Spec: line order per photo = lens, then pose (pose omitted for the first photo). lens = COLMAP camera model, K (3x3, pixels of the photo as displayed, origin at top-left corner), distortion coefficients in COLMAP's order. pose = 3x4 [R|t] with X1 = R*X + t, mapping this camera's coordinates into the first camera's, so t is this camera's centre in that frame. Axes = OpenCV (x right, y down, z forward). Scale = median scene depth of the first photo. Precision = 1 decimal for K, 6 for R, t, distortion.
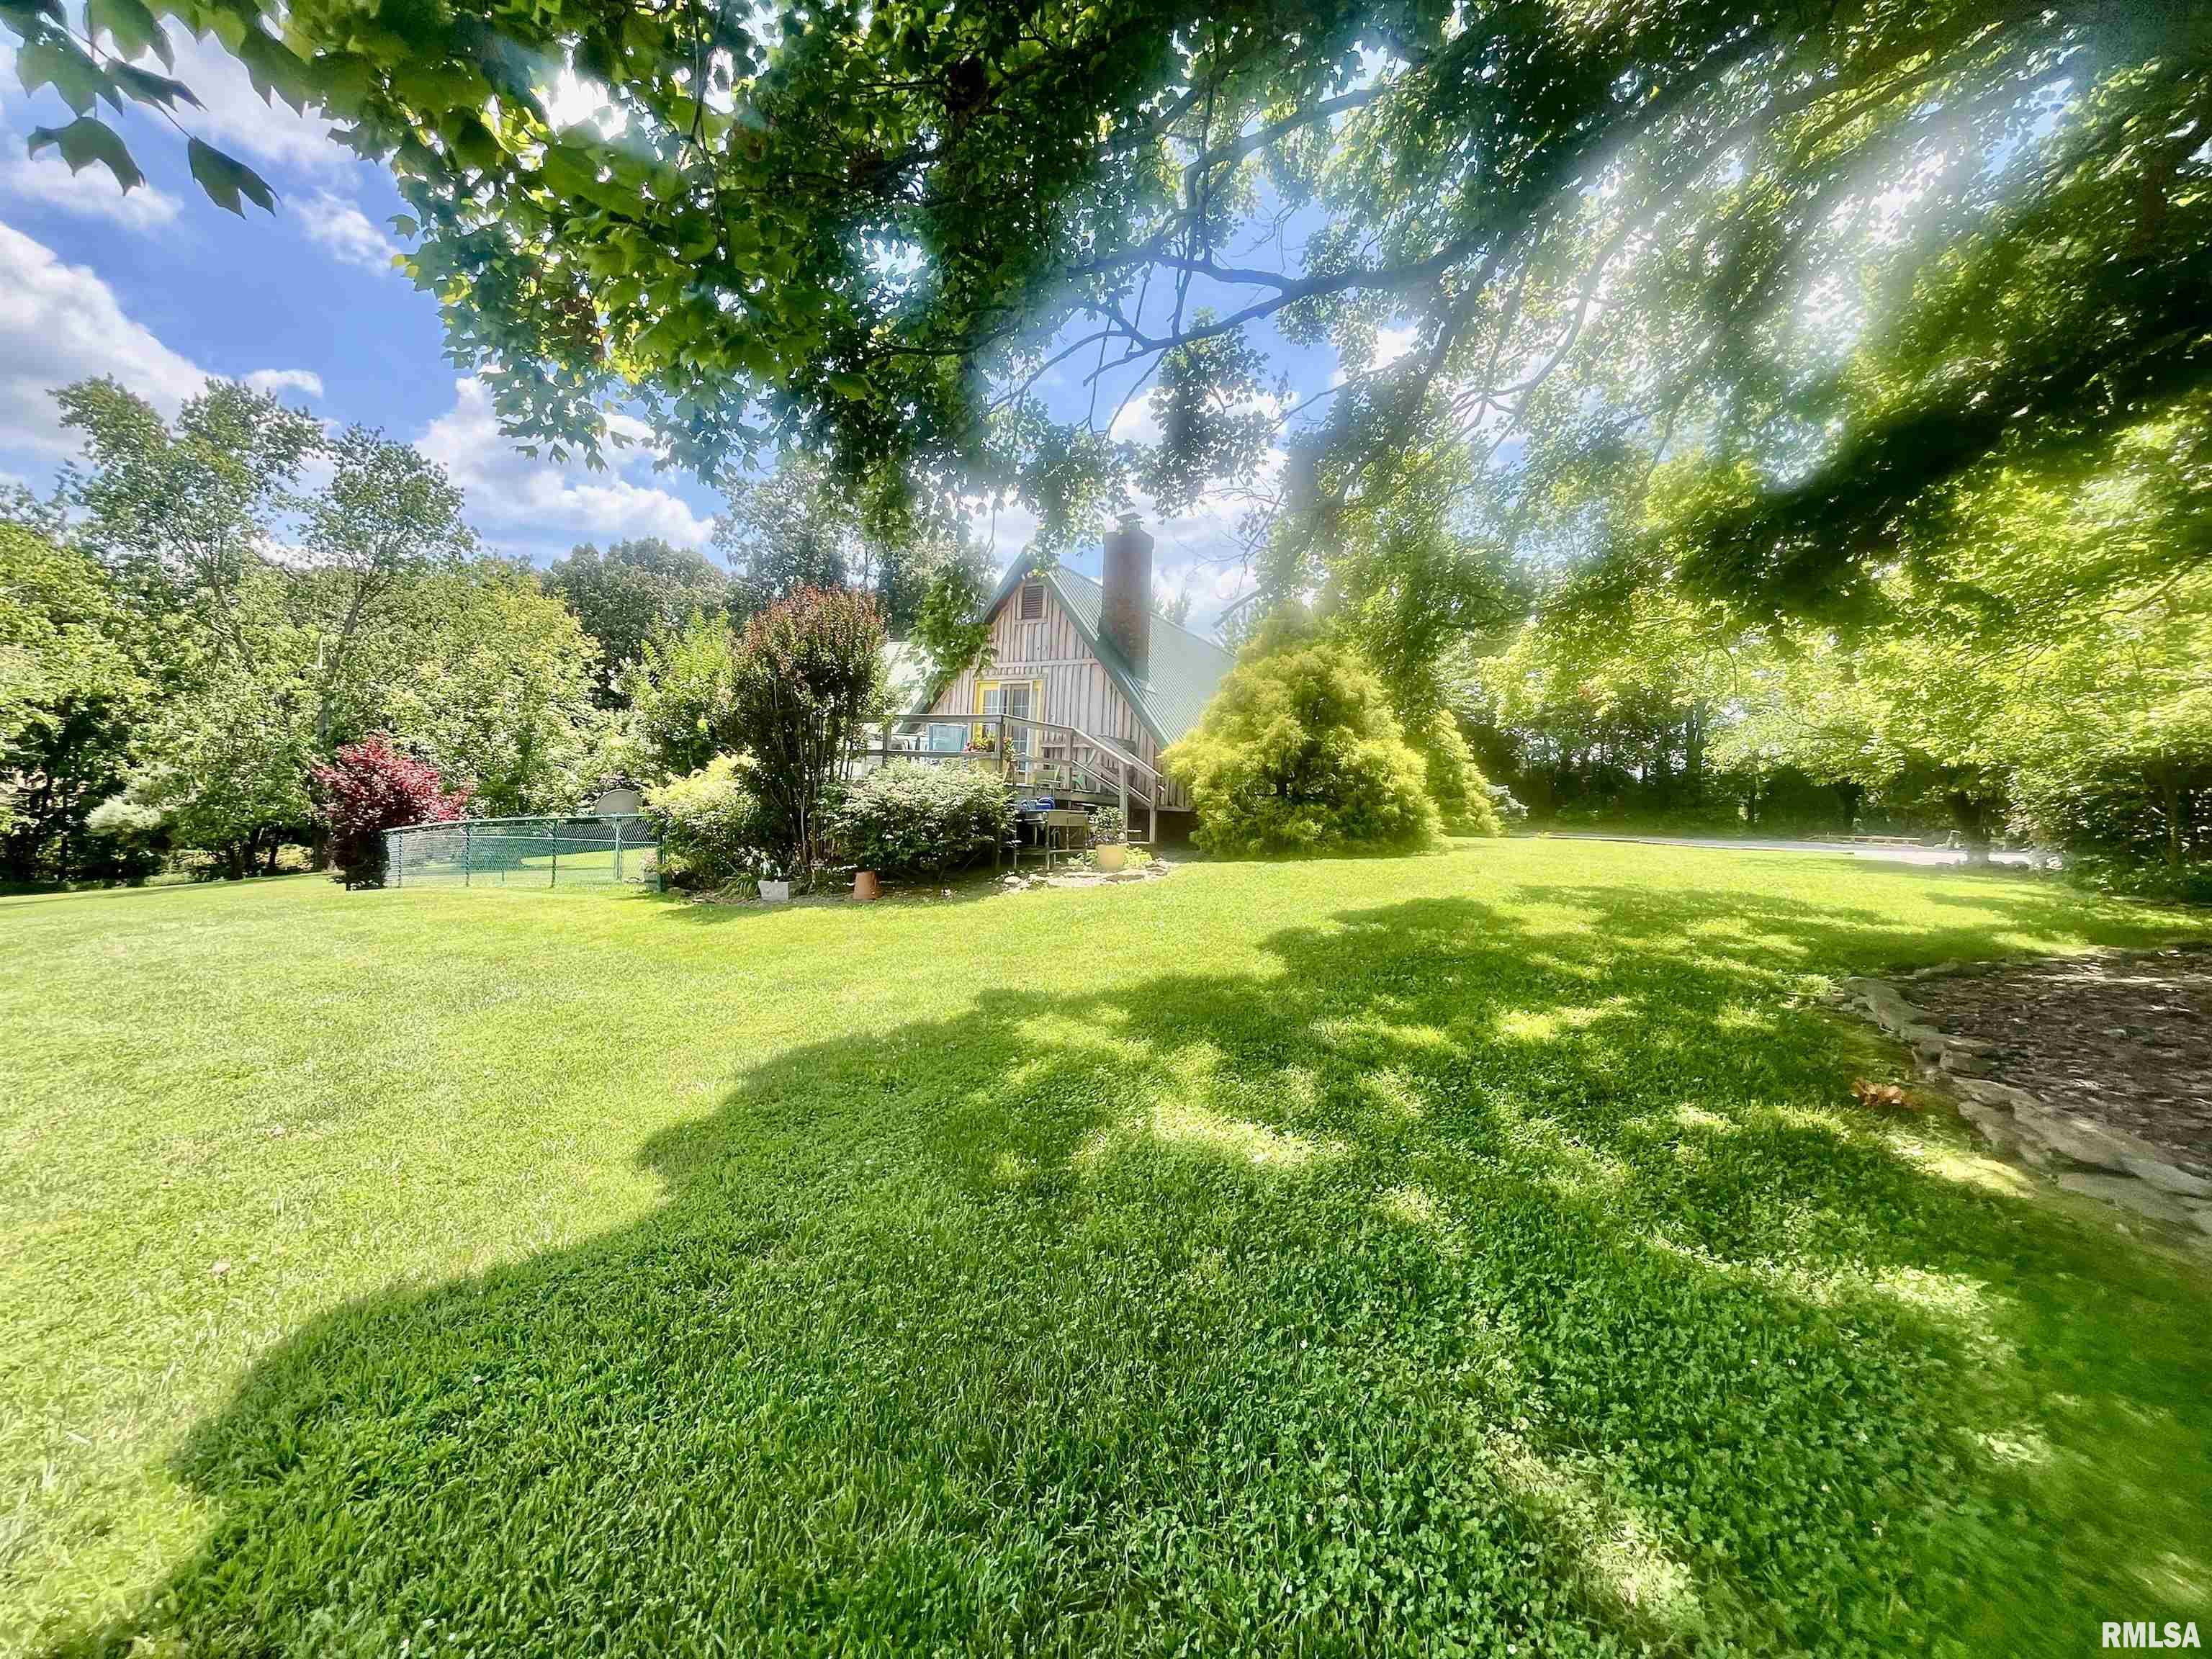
lens RADIAL K [[896.3, 0, 1095.3], [0, 896.3, 827.9], [0, 0, 1]] dist [-0.002857, 0.000103]
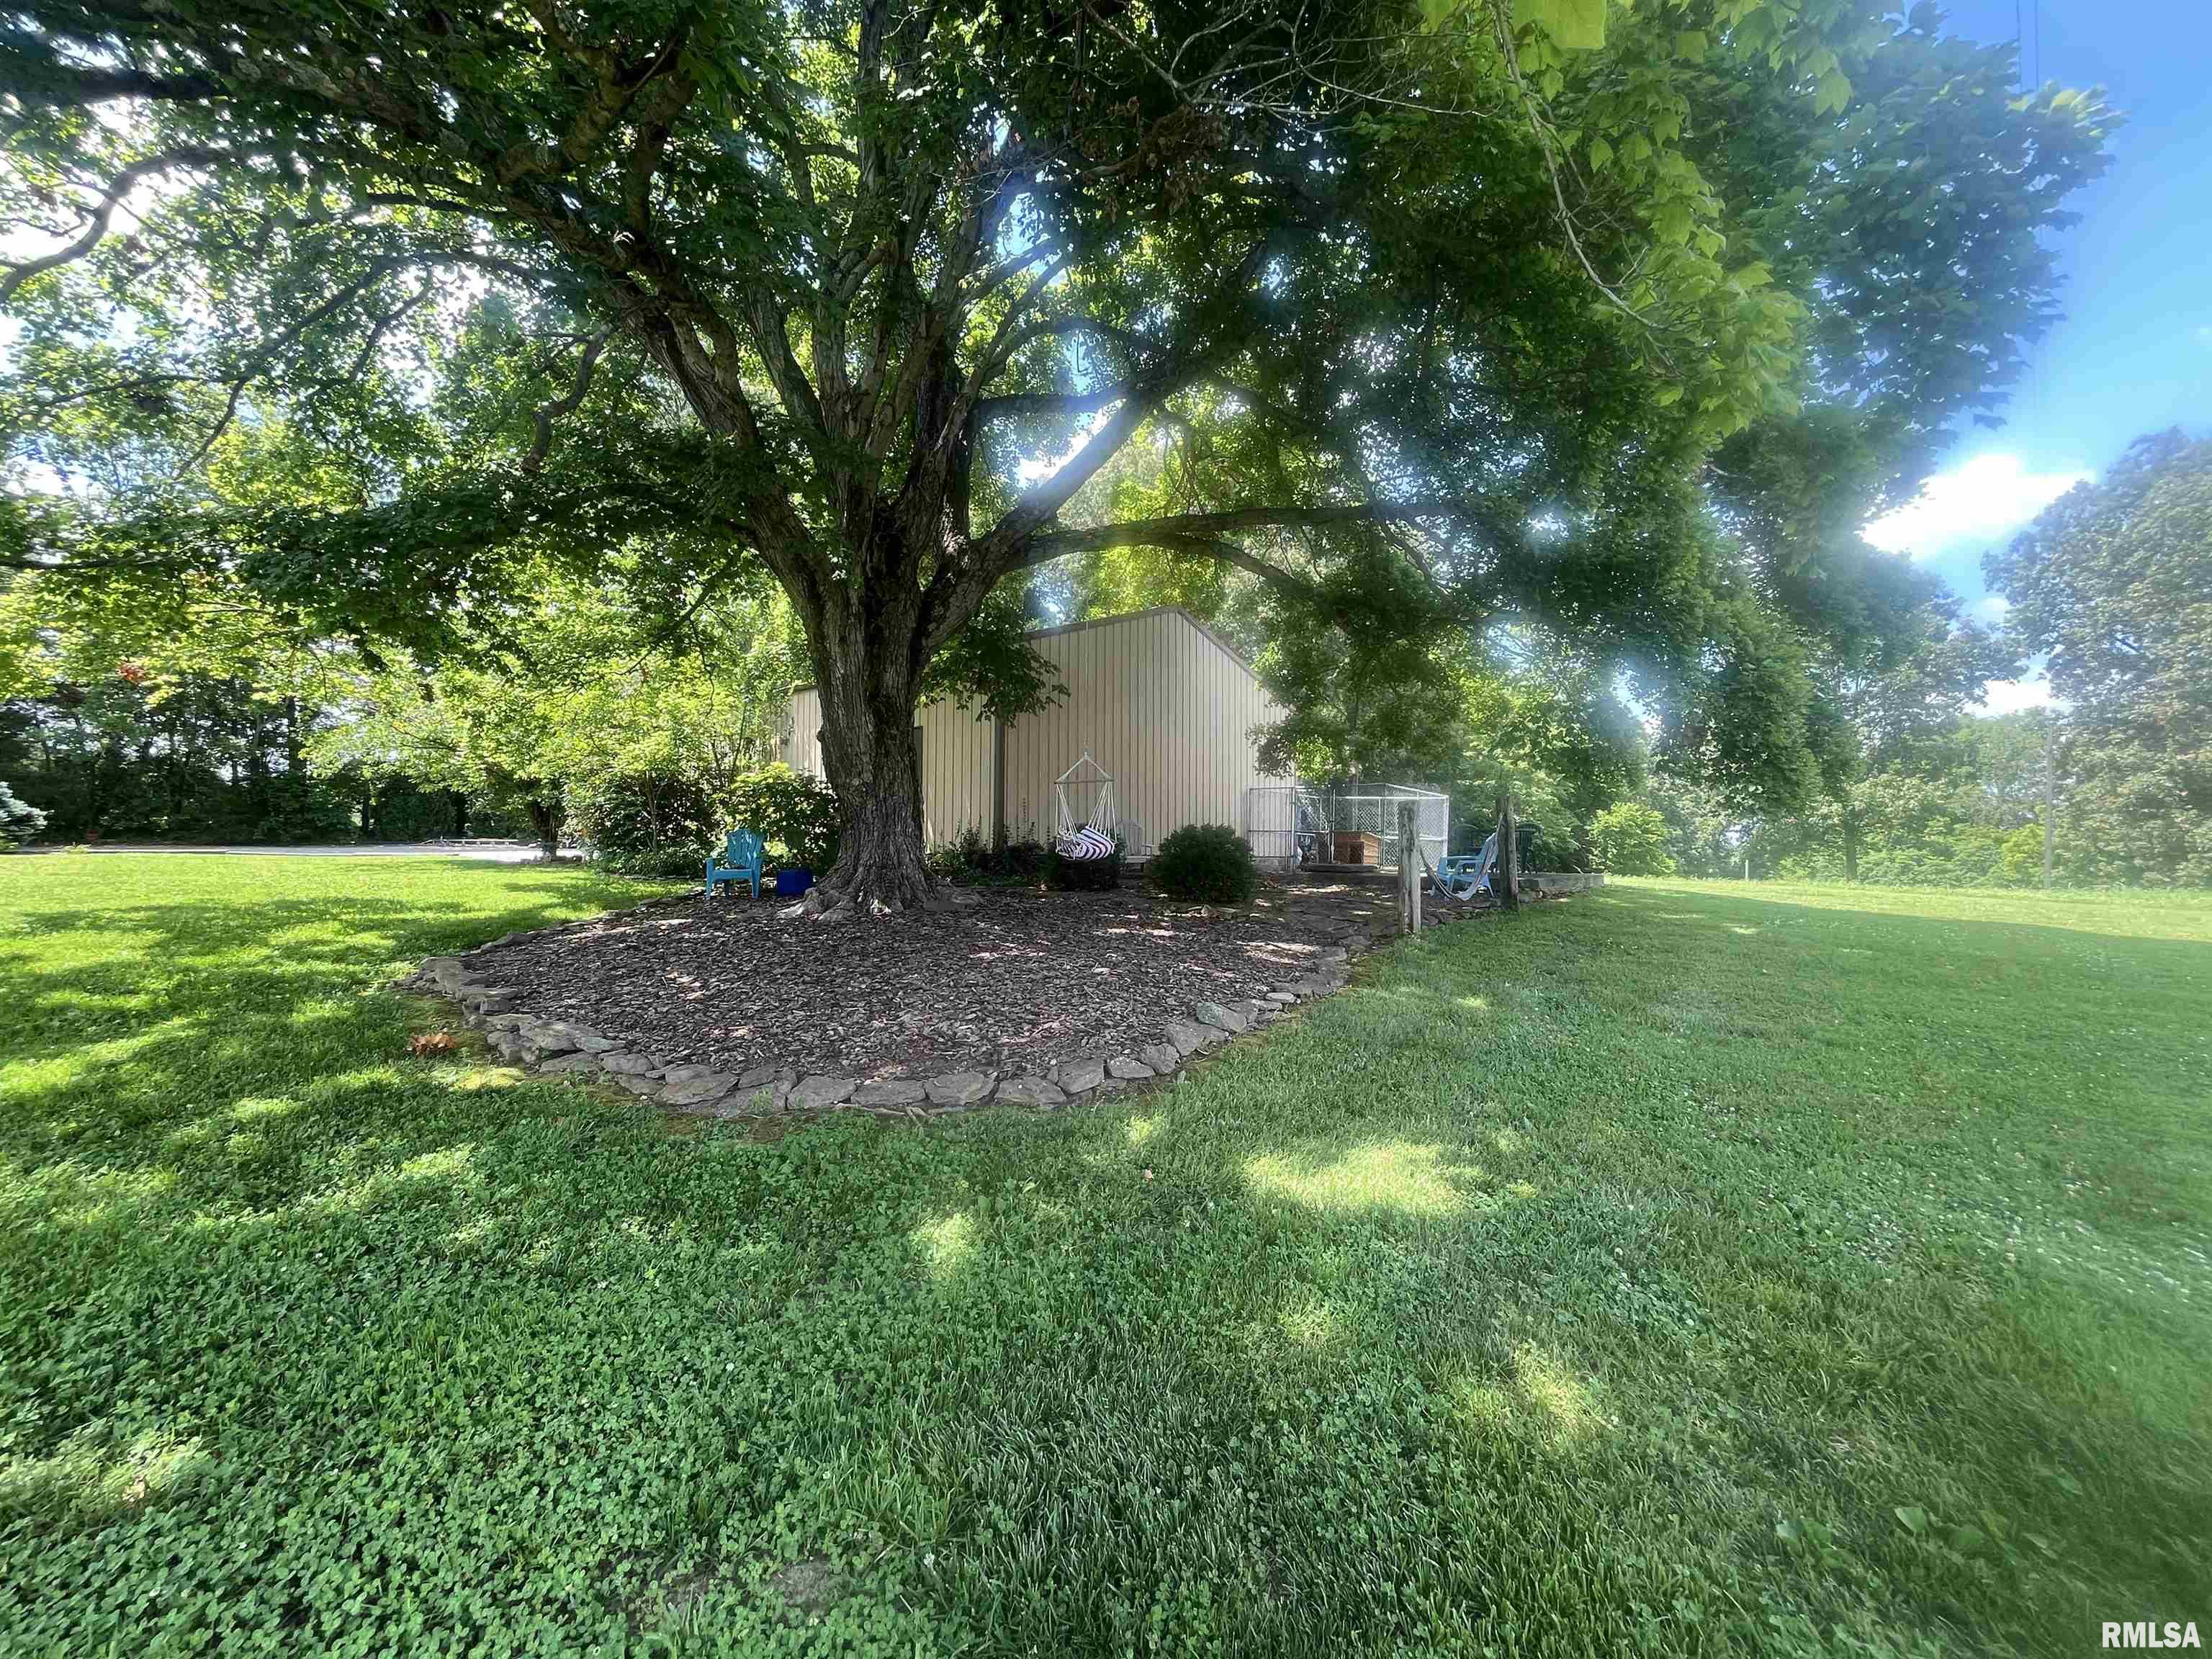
lens RADIAL K [[896.3, 0, 1095.3], [0, 896.3, 827.9], [0, 0, 1]] dist [-0.002857, 0.000103]
pose [[0.254761, -0.015296, 0.966883, -0.041393], [0.021757, 0.999712, 0.010083, 0.005045], [-0.966759, 0.018468, 0.255021, -0.112415]]
